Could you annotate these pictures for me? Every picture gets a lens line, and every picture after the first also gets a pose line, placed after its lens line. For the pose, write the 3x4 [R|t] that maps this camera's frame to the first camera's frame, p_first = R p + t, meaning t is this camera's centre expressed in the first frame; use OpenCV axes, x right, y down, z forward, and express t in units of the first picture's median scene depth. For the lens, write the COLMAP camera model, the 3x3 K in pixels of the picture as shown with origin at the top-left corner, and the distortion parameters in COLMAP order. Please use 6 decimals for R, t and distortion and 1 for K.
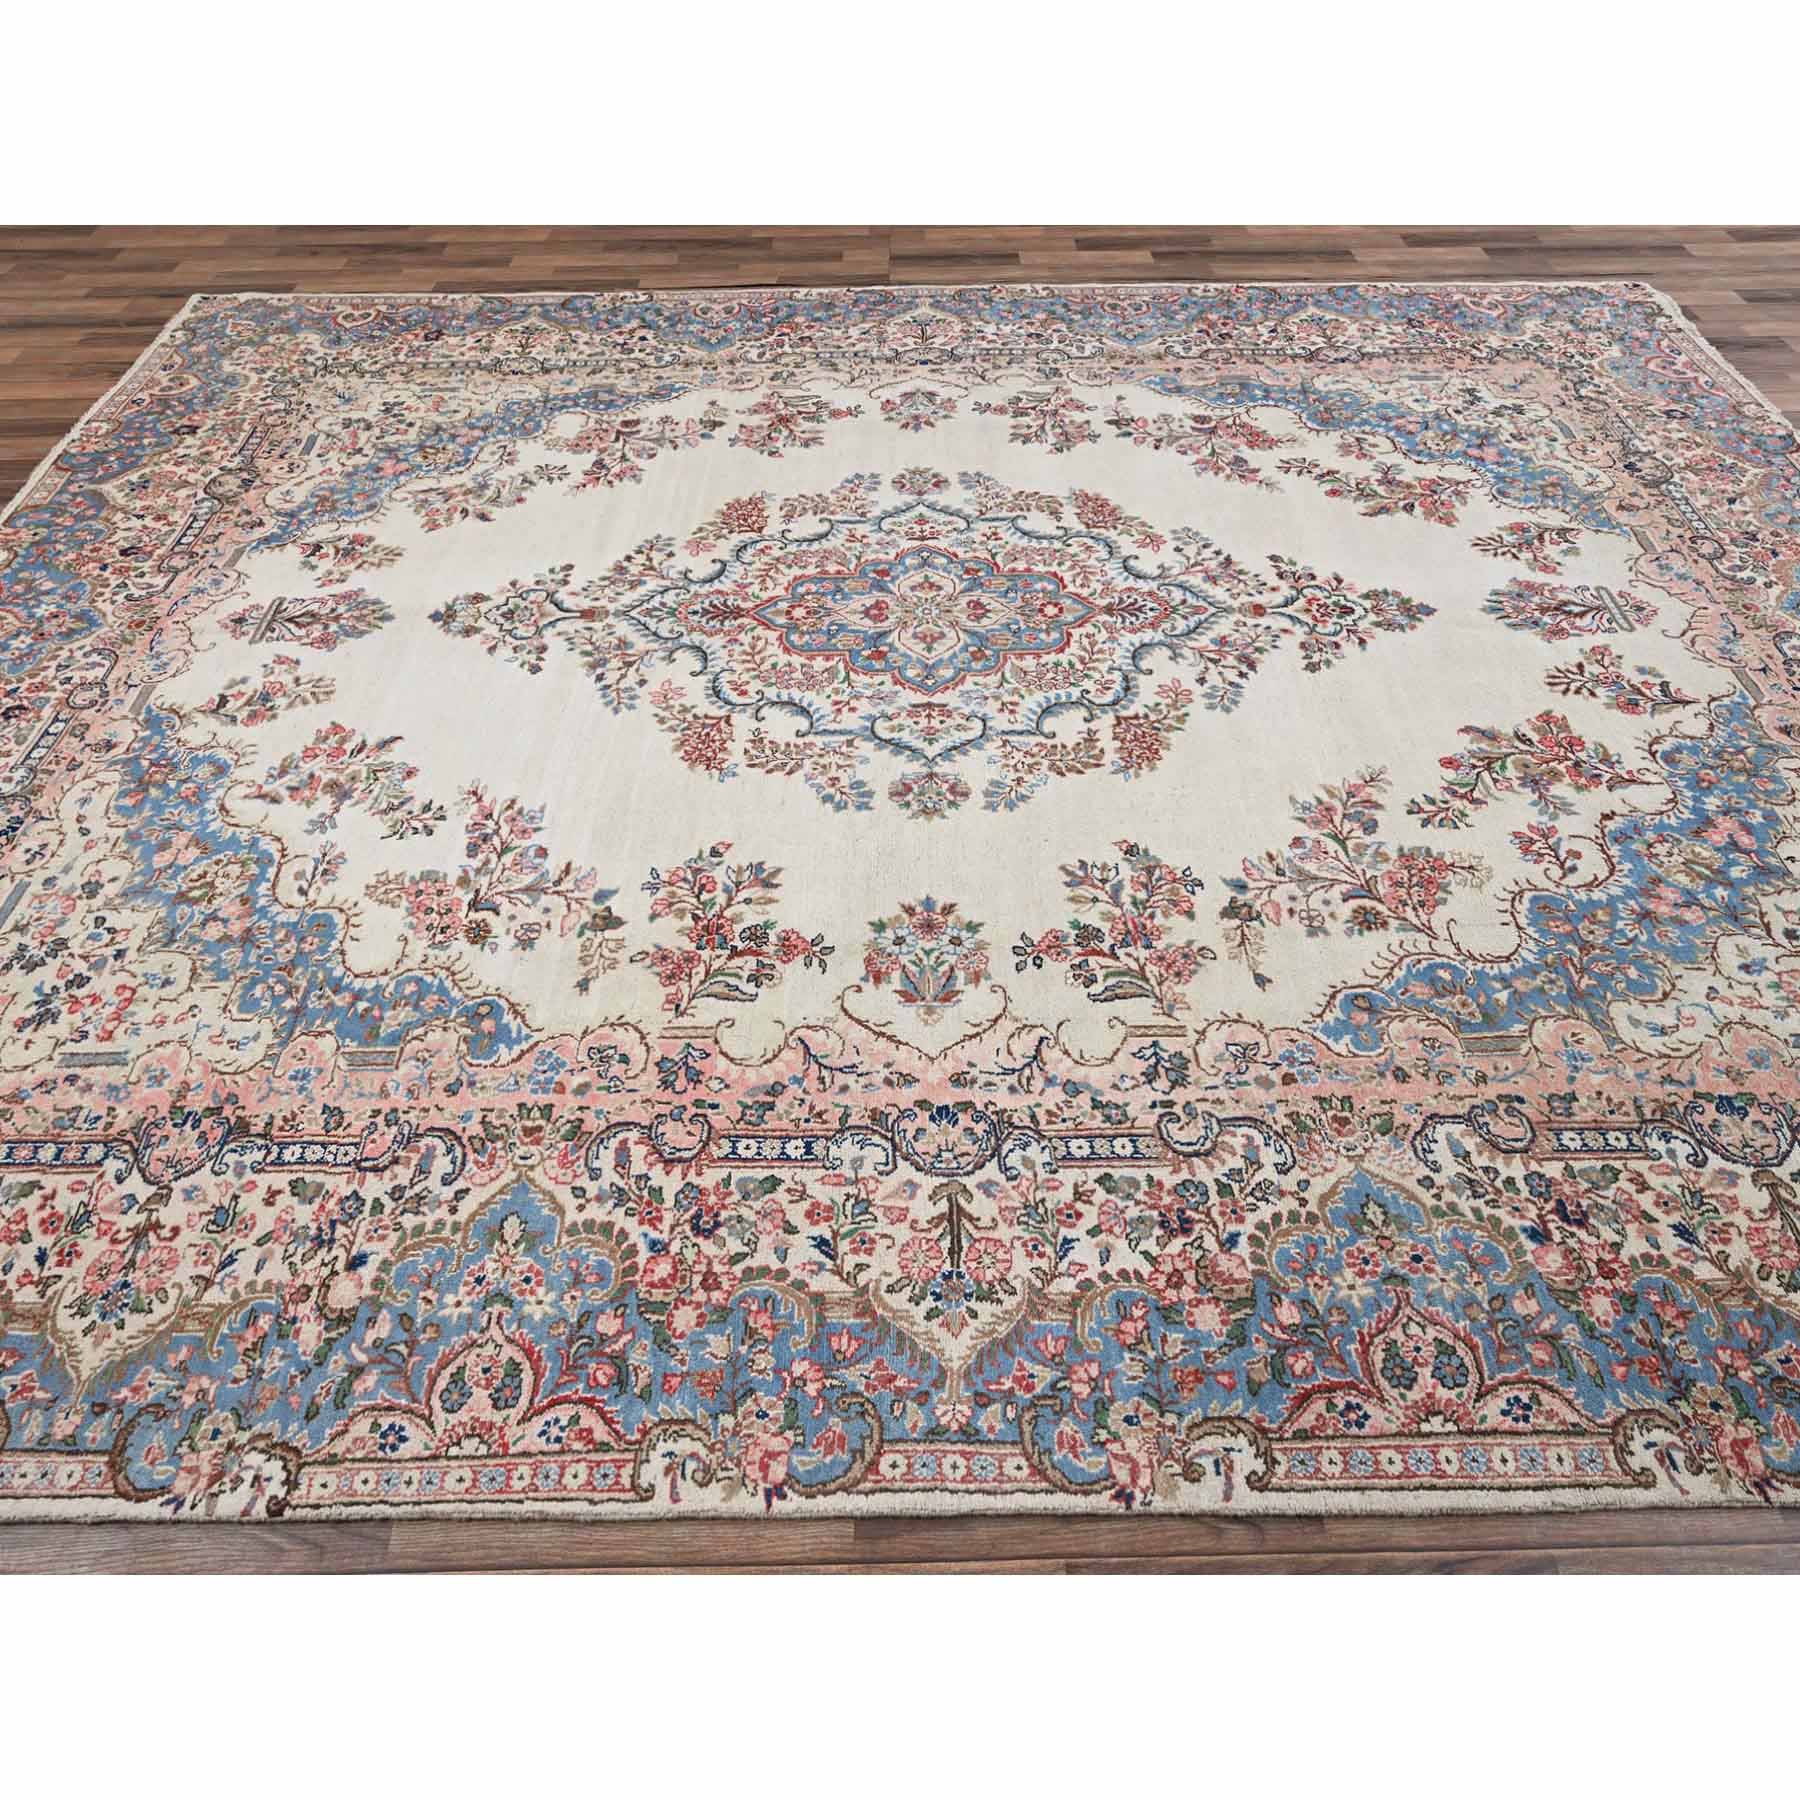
lens RADIAL K [[1165.5, 0, 900.0], [0, 1165.5, 900.0], [0, 0, 1]] dist [0.000568, -0.001963]
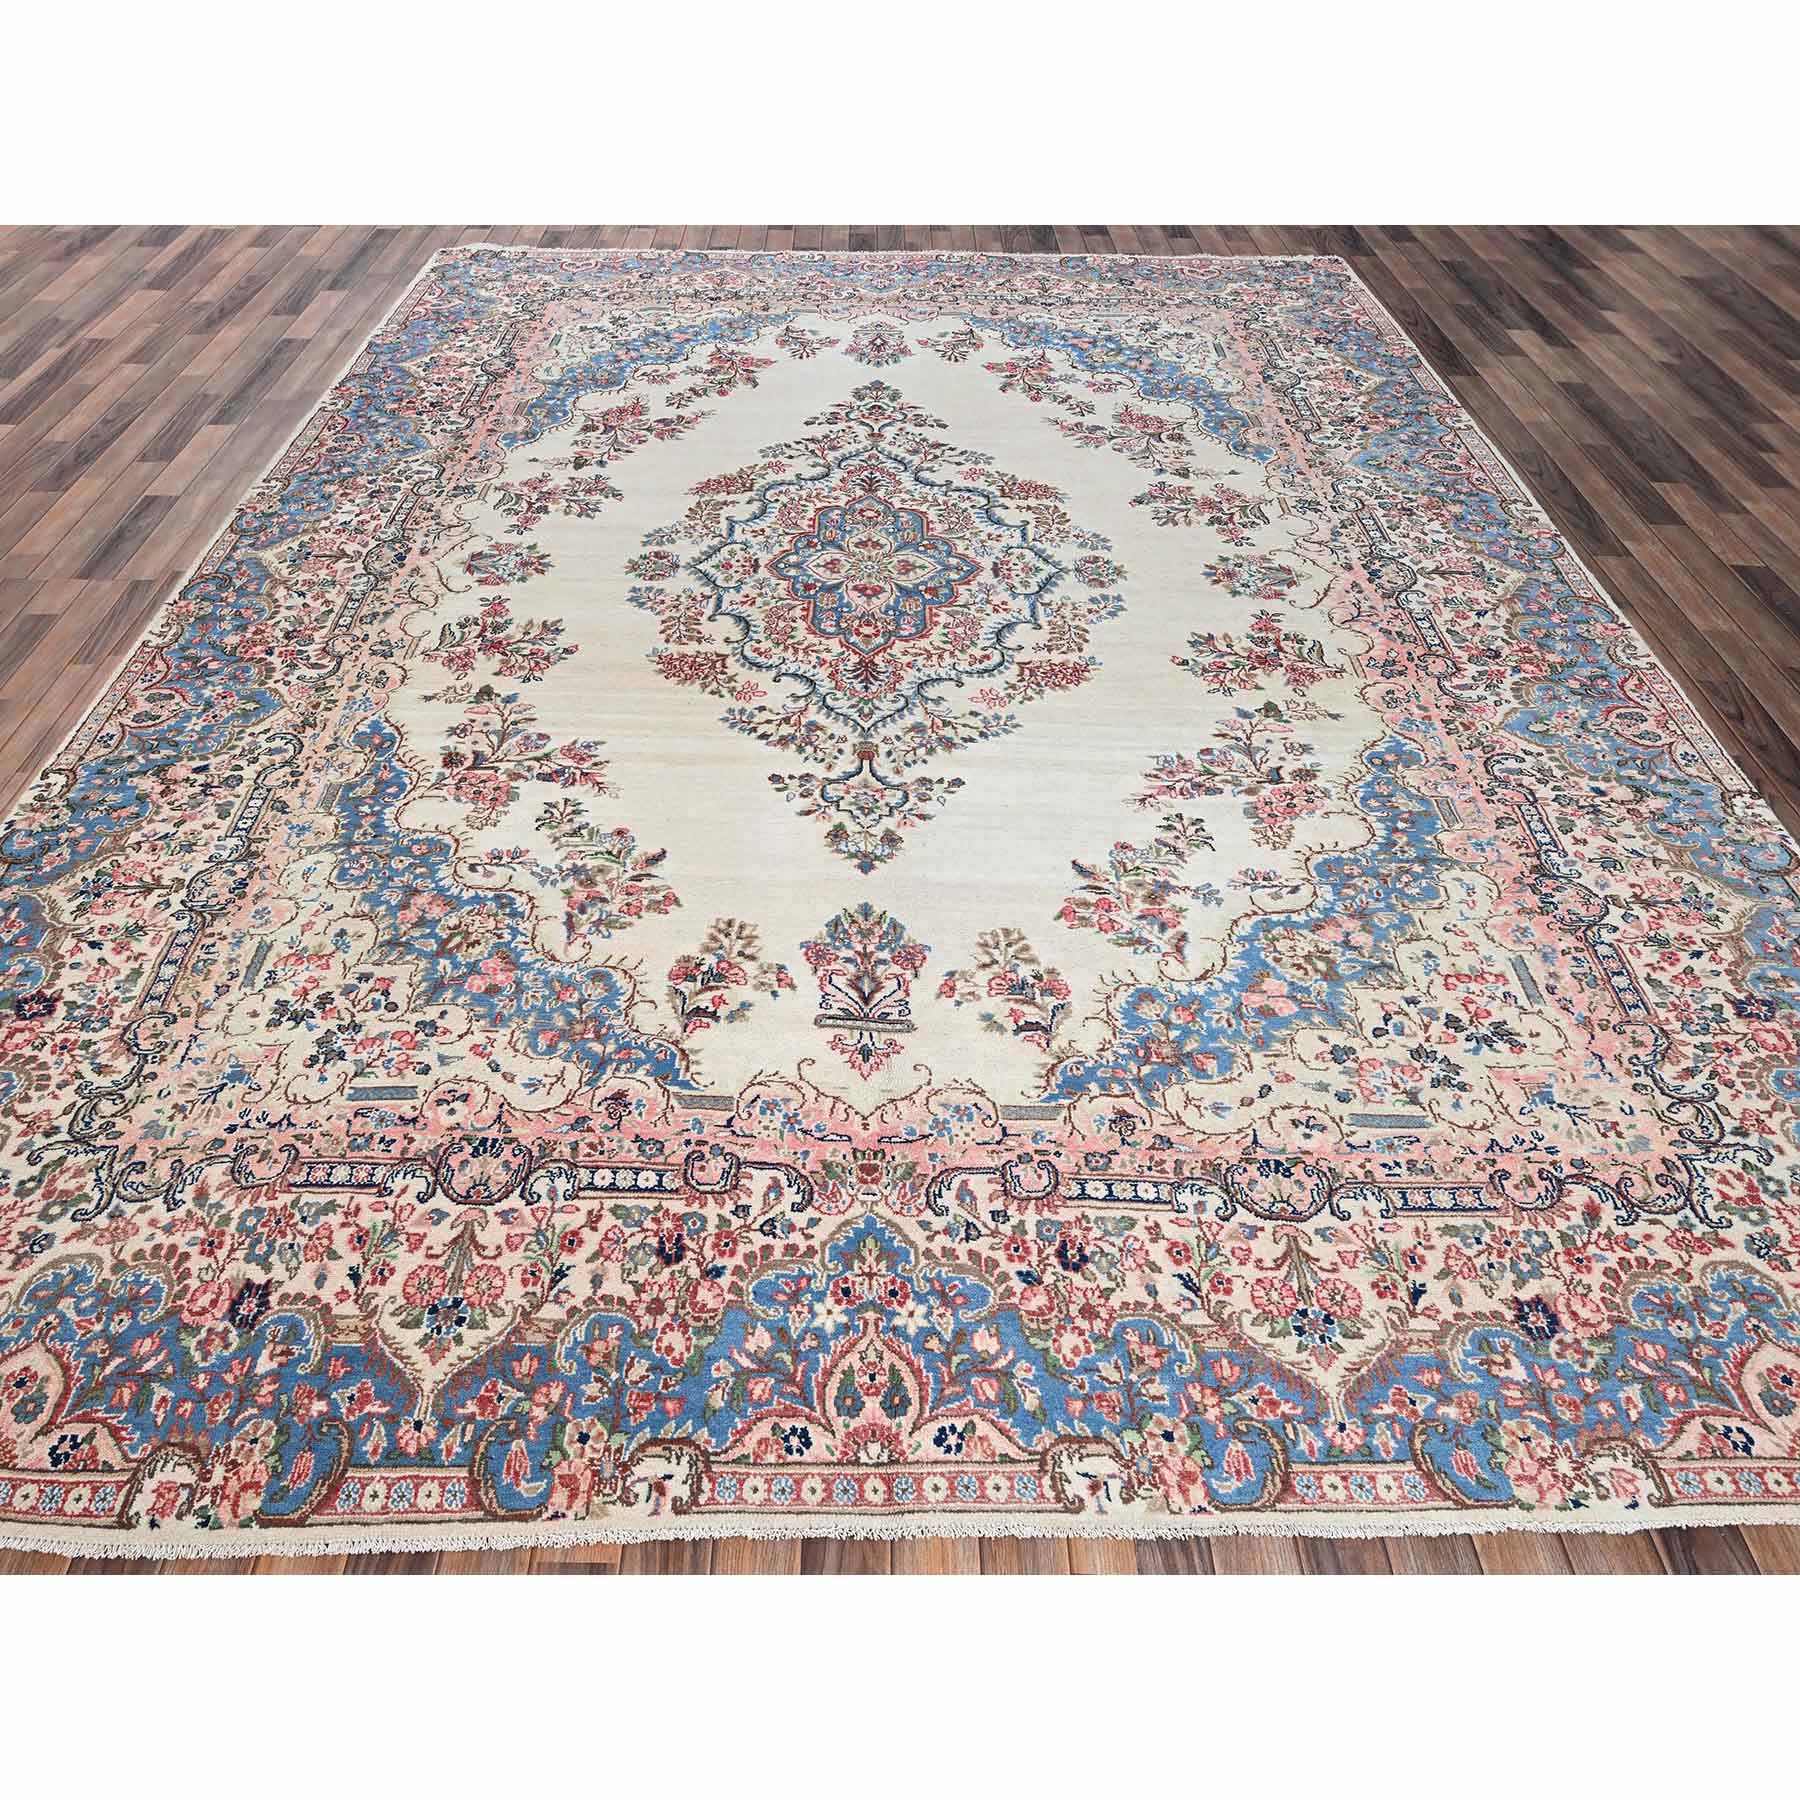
lens RADIAL K [[1197.0, 0, 872.8], [0, 1197.0, 899.4], [0, 0, 1]] dist [0.000214, 0.001049]
pose [[0.023001, -0.715266, 0.698474, -1.243618], [0.761108, 0.465531, 0.451659, -0.755873], [-0.648217, 0.521225, 0.555102, 0.635298]]
